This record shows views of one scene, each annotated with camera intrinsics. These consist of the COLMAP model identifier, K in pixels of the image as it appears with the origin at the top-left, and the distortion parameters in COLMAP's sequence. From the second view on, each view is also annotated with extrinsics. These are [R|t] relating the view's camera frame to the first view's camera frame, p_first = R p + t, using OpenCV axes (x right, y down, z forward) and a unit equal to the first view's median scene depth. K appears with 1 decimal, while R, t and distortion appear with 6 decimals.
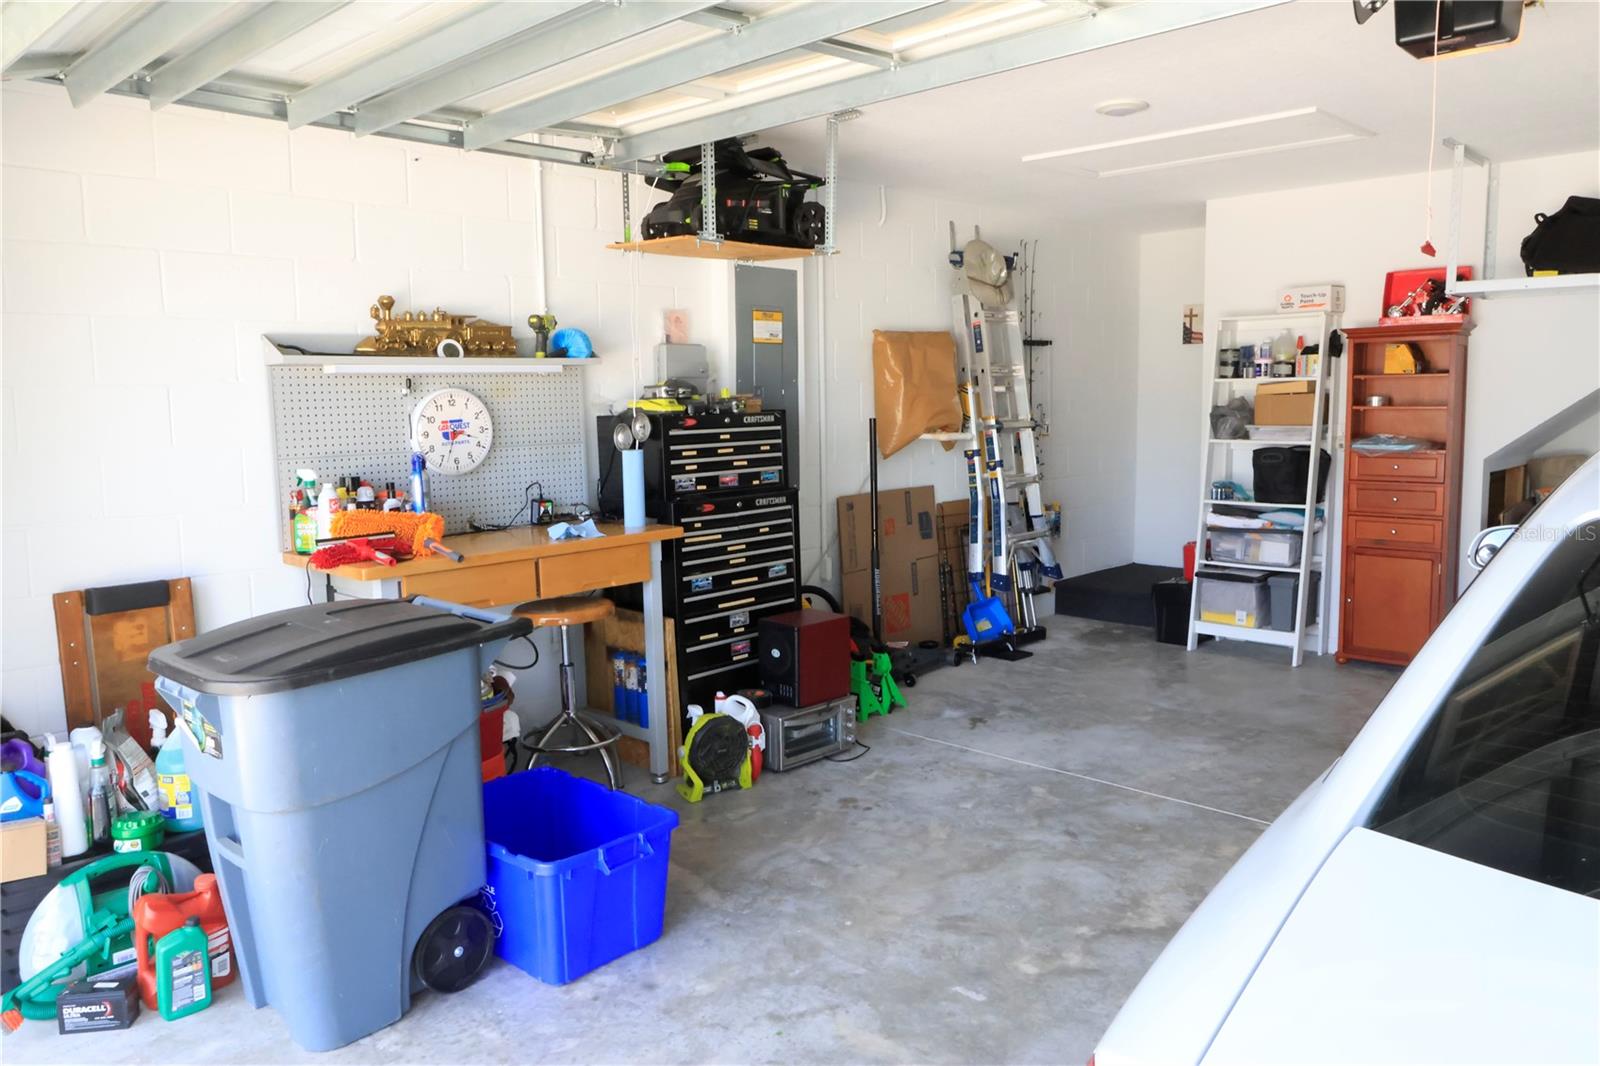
lens RADIAL K [[1151.7, 0, 794.5], [0, 1151.7, 532.4], [0, 0, 1]] dist [0.001695, 0.000291]
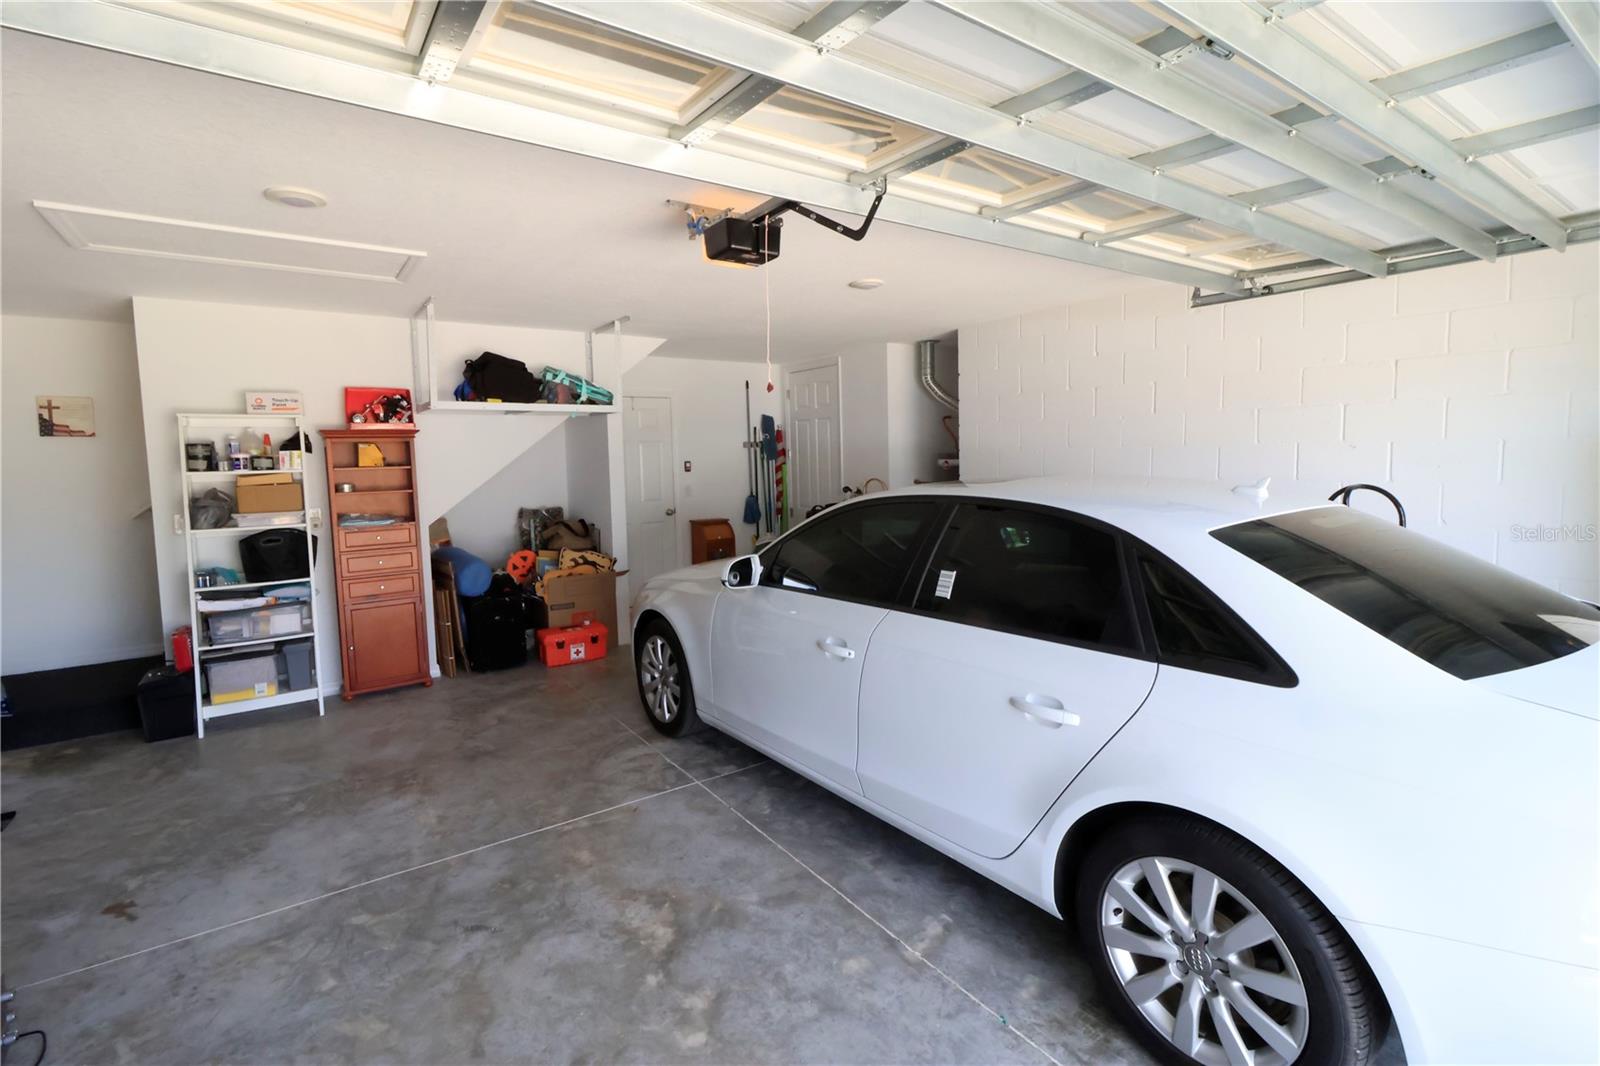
lens RADIAL K [[741.7, 0, 791.4], [0, 741.7, 516.4], [0, 0, 1]] dist [0.005181, -0.001812]
pose [[0.186181, -0.071083, 0.979941, -0.251782], [0.137363, 0.989467, 0.045676, -0.065695], [-0.972866, 0.126104, 0.193984, 0.457239]]
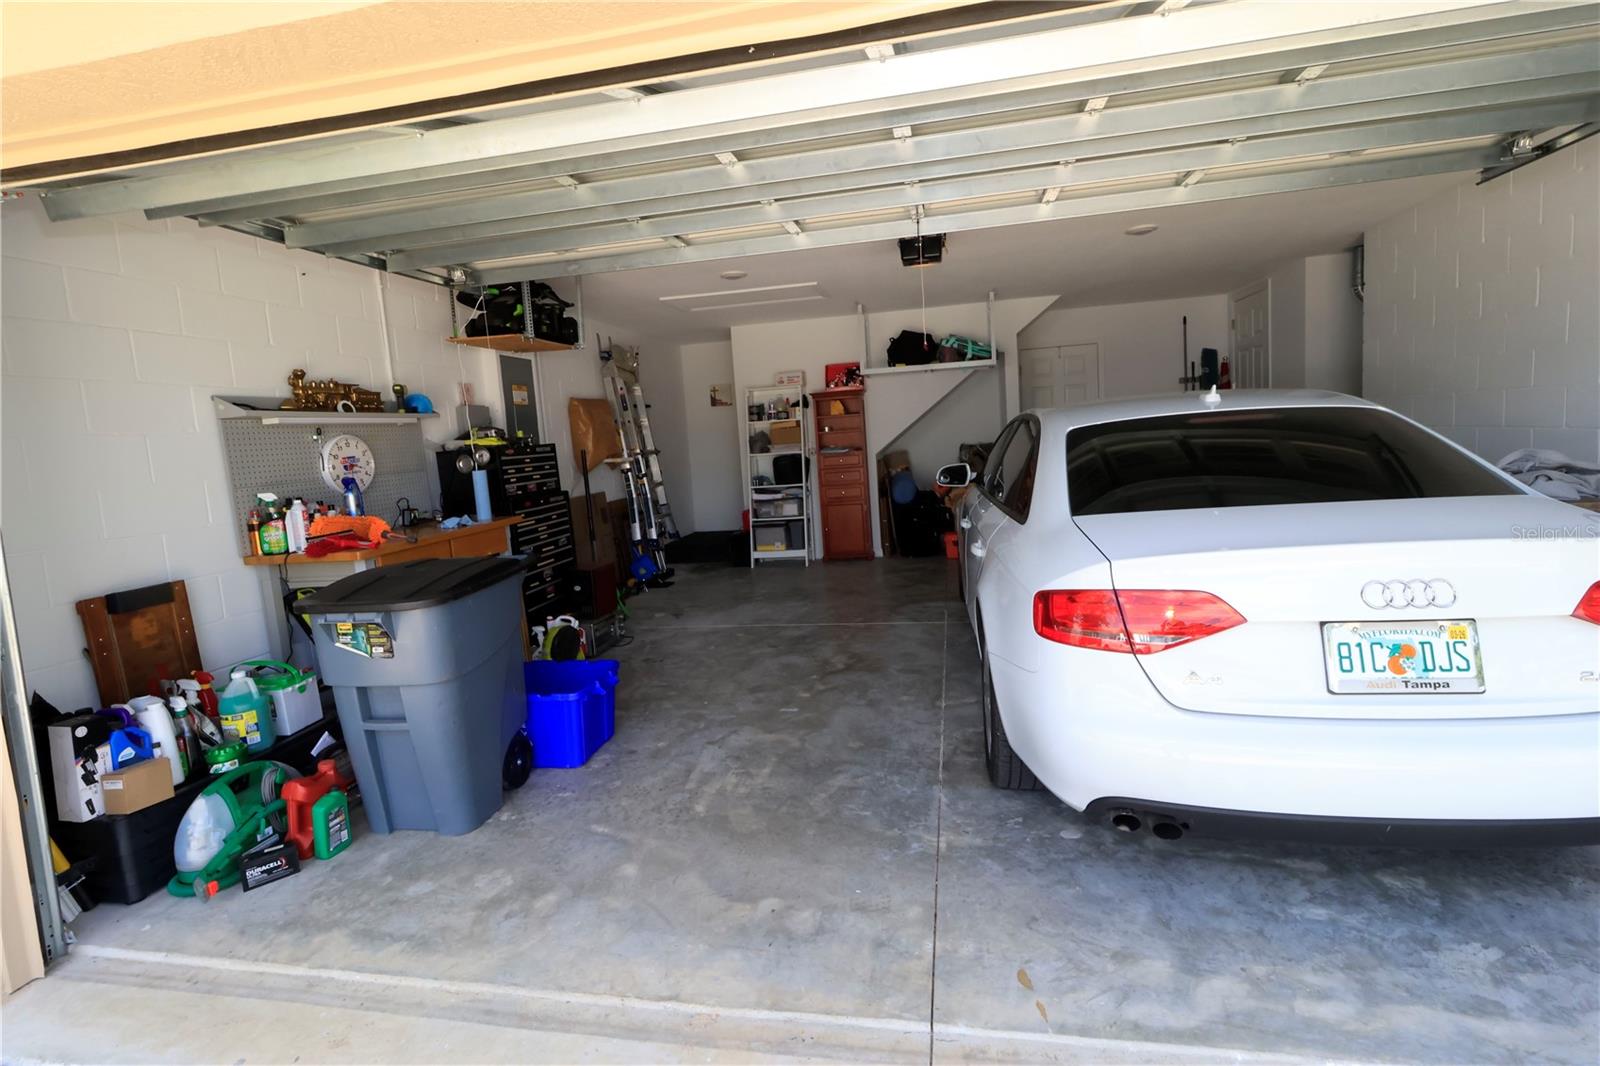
lens RADIAL K [[741.7, 0, 809.6], [0, 741.7, 529.8], [0, 0, 1]] dist [0.005181, -0.001812]
pose [[0.834186, -0.110434, 0.540314, -0.294407], [0.119662, 0.992649, 0.018142, 0.040611], [-0.538345, 0.049521, 0.841268, -0.078353]]
